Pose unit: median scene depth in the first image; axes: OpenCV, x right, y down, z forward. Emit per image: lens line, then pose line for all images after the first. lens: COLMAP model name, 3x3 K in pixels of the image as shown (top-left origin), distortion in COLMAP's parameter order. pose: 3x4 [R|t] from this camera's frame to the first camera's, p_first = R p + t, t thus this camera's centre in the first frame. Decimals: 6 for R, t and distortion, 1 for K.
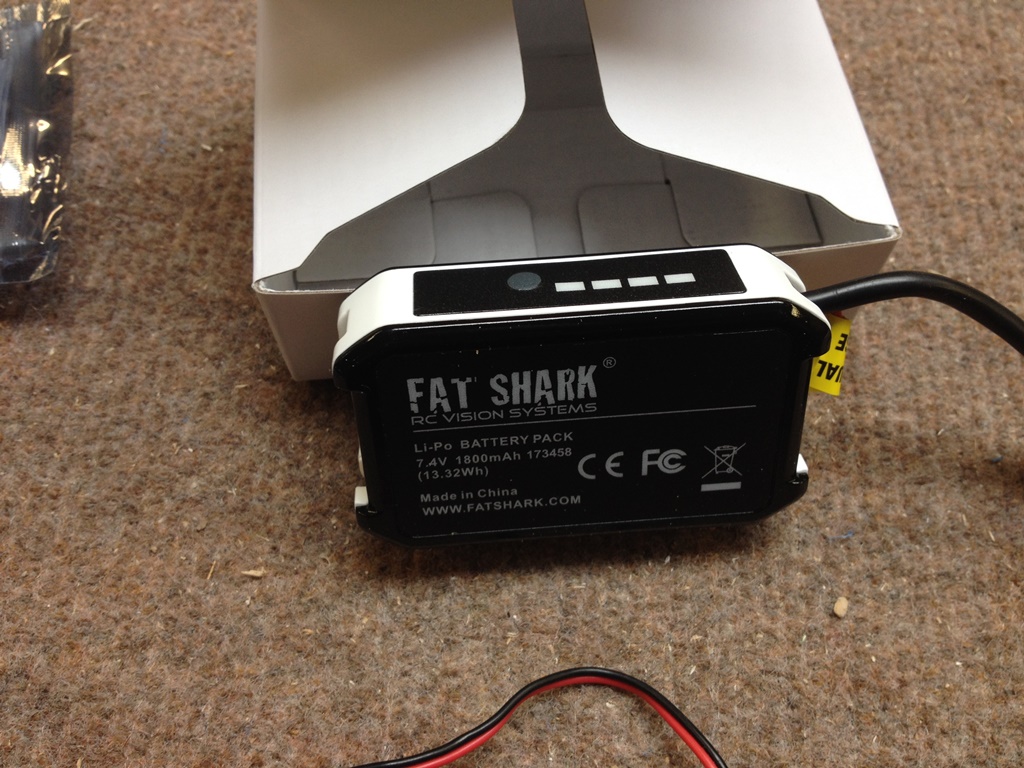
lens RADIAL K [[1022.9, 0, 514.9], [0, 1022.9, 383.1], [0, 0, 1]] dist [0.137357, -0.464832]
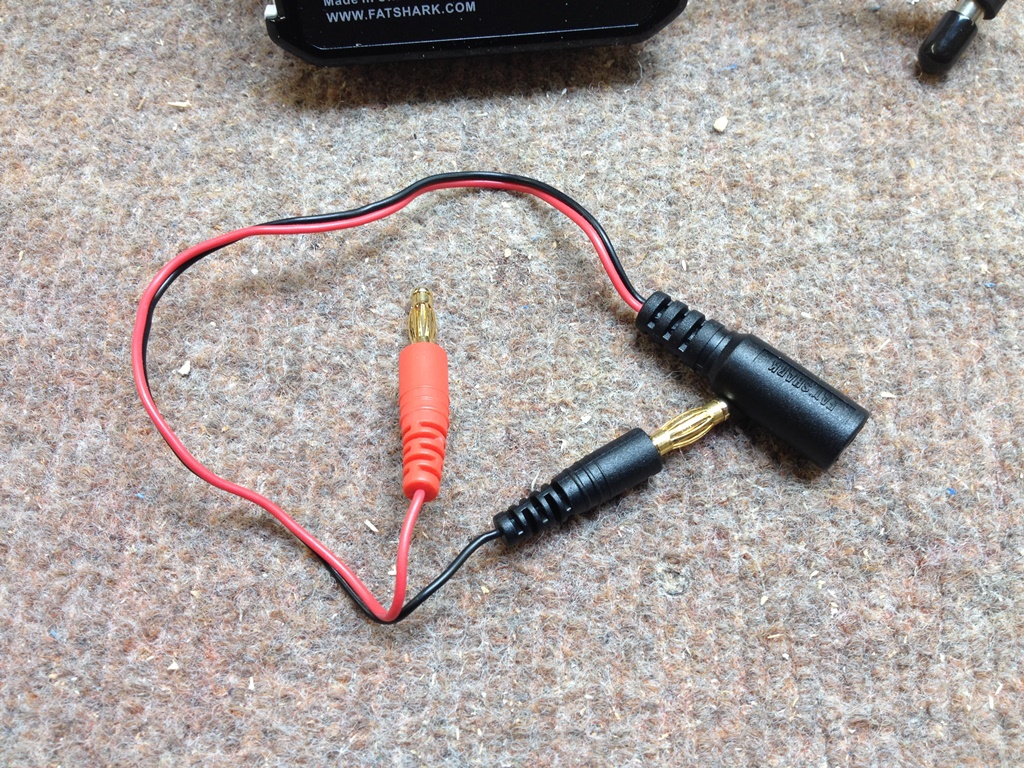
lens RADIAL K [[1022.9, 0, 514.9], [0, 1022.9, 383.1], [0, 0, 1]] dist [0.137357, -0.464832]
pose [[0.999926, -0.012125, -0.000718, 0.096946], [0.012138, 0.995303, 0.096041, 0.381715], [-0.000450, -0.096042, 0.995377, -0.106372]]
